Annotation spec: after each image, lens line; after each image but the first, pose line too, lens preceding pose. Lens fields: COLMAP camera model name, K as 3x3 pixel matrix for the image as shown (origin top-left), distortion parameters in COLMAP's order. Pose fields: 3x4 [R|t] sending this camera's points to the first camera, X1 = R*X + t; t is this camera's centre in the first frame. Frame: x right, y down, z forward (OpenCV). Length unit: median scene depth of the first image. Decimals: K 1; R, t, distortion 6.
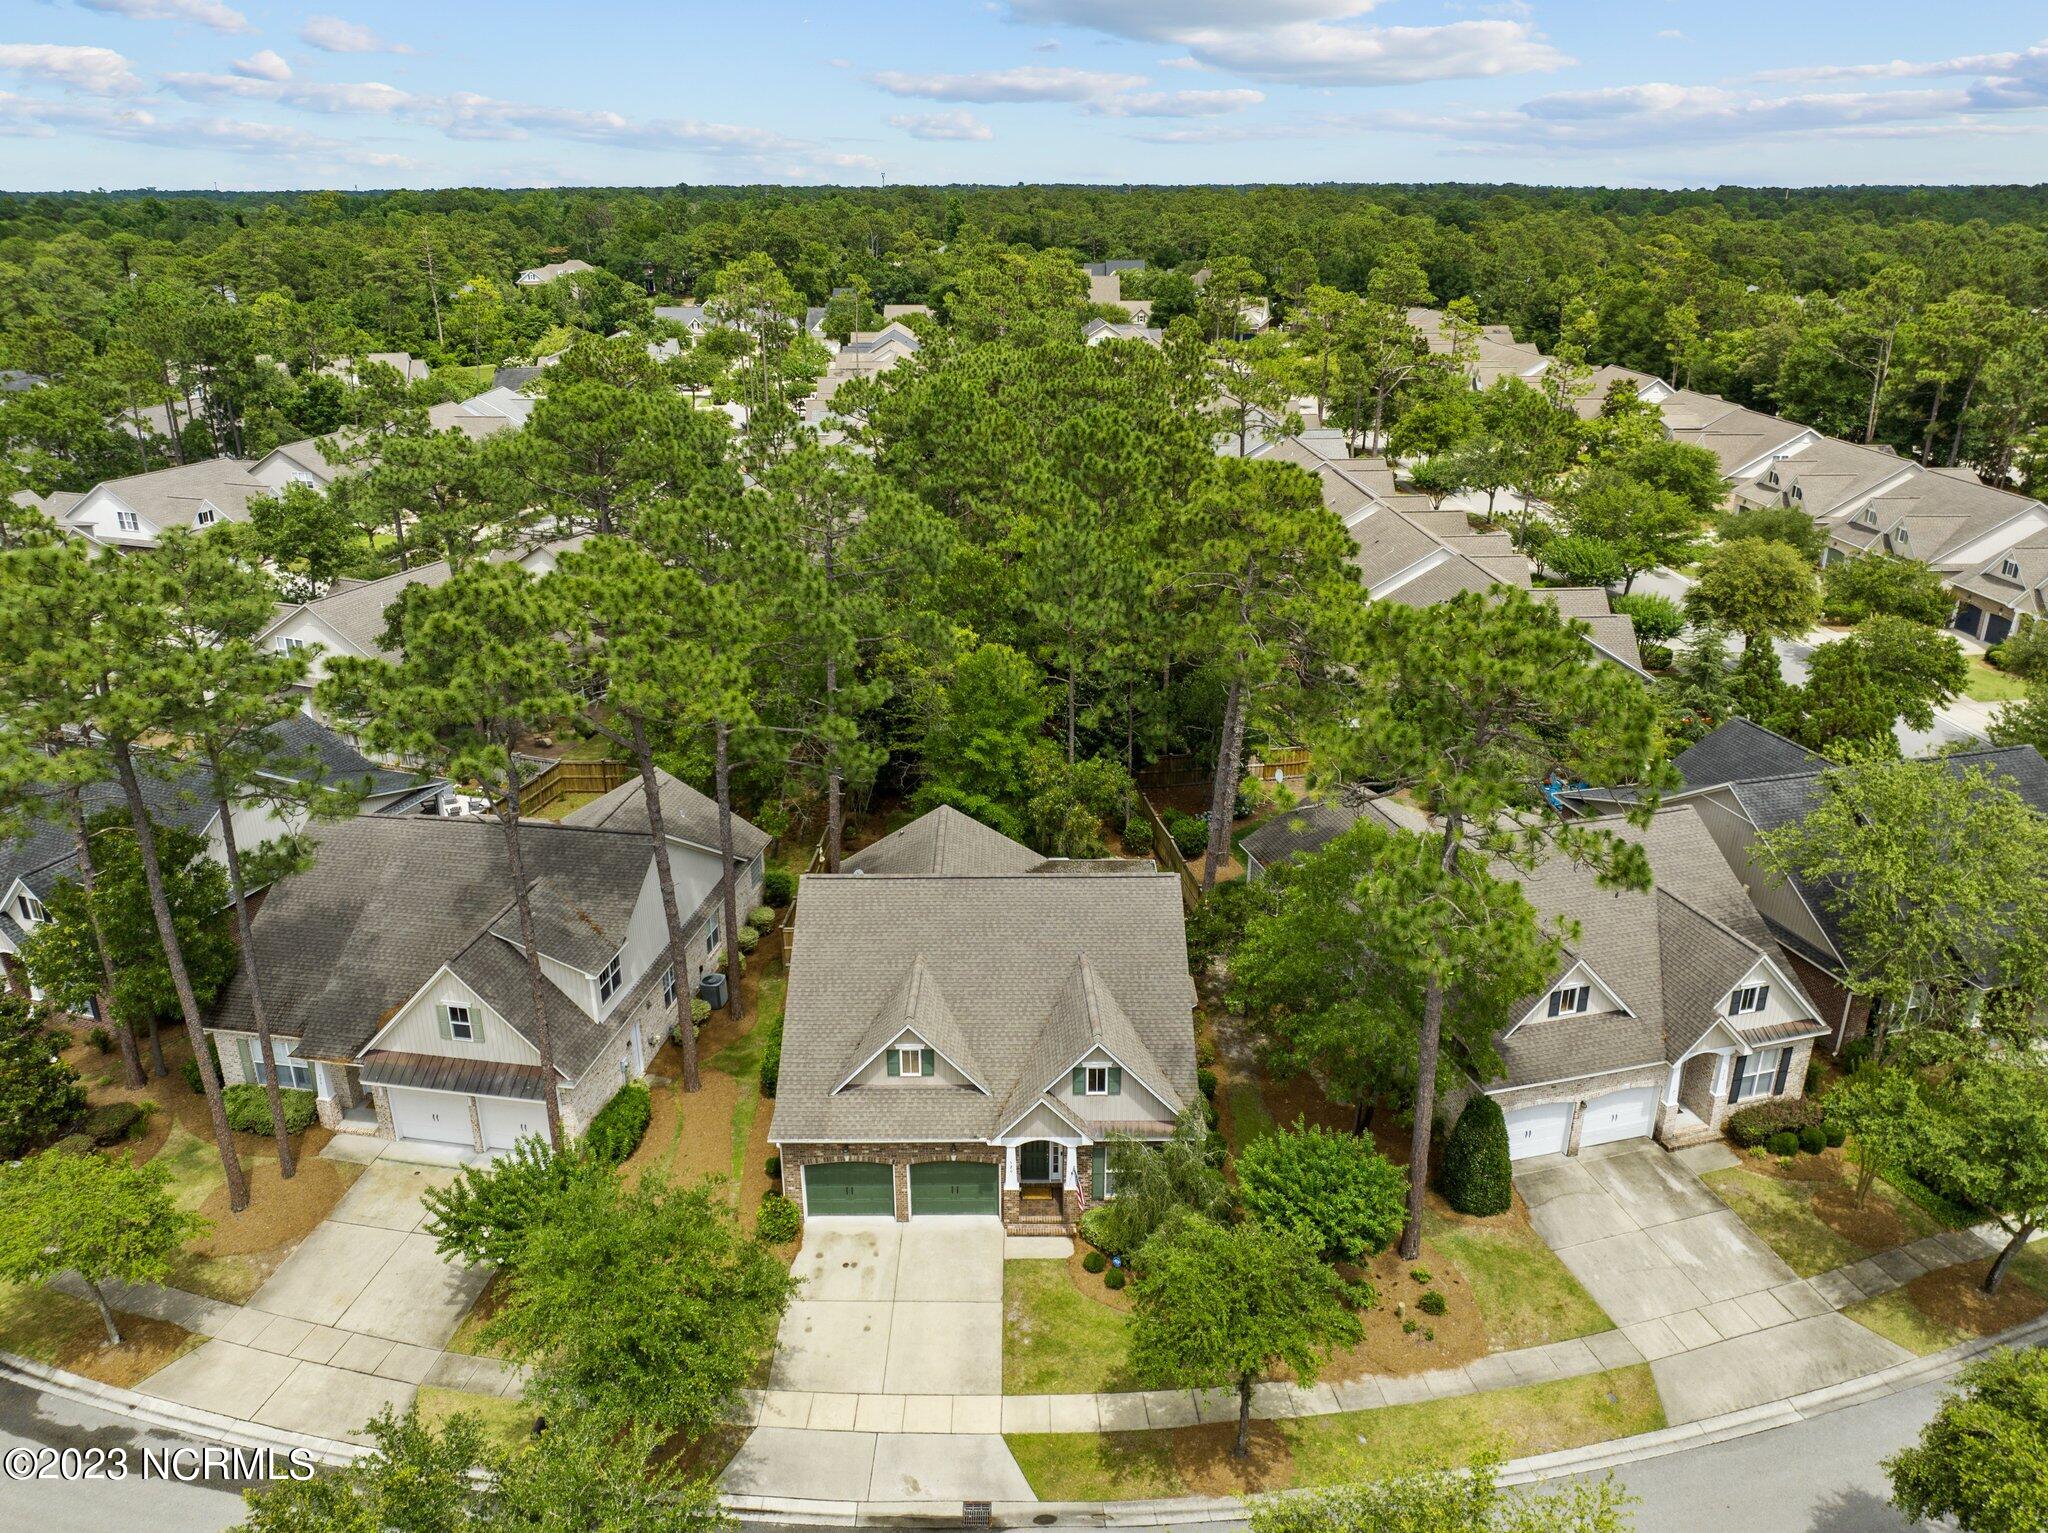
lens RADIAL K [[1430.9, 0, 1029.7], [0, 1430.9, 760.4], [0, 0, 1]] dist [0.012818, 0.001215]
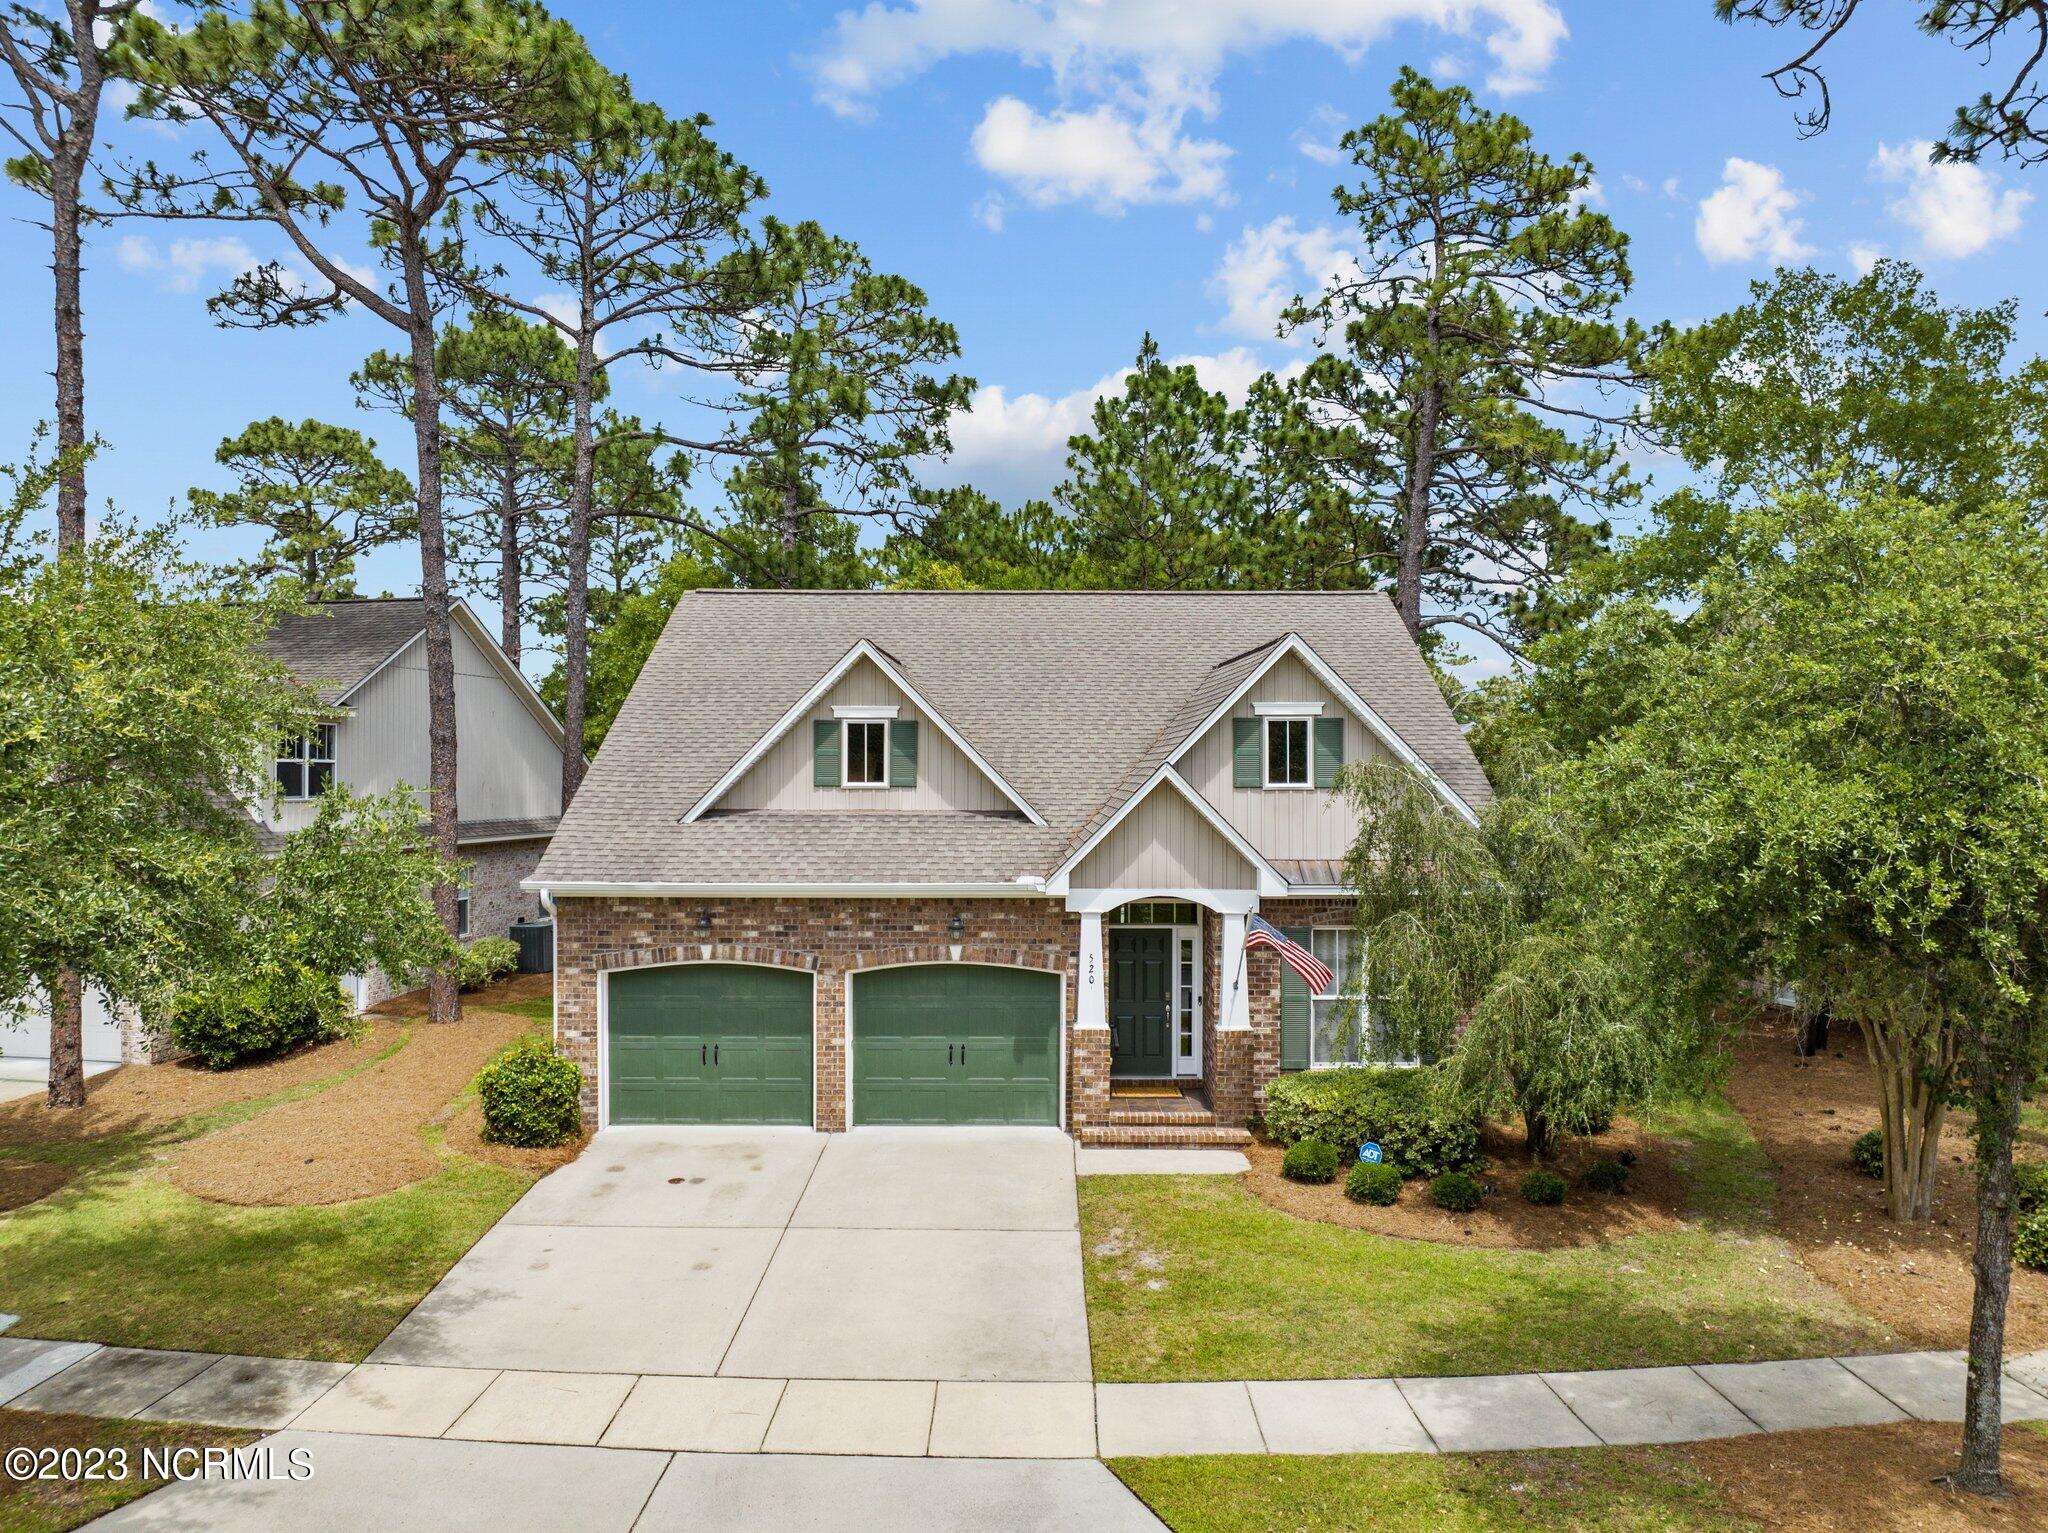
lens RADIAL K [[1430.8, 0, 1014.4], [0, 1430.8, 780.2], [0, 0, 1]] dist [-0.005616, 0.002133]
pose [[0.999750, 0.002680, -0.022185, -0.026802], [-0.010391, 0.934685, -0.355325, 0.388181], [0.019783, 0.355466, 0.934480, 0.594857]]
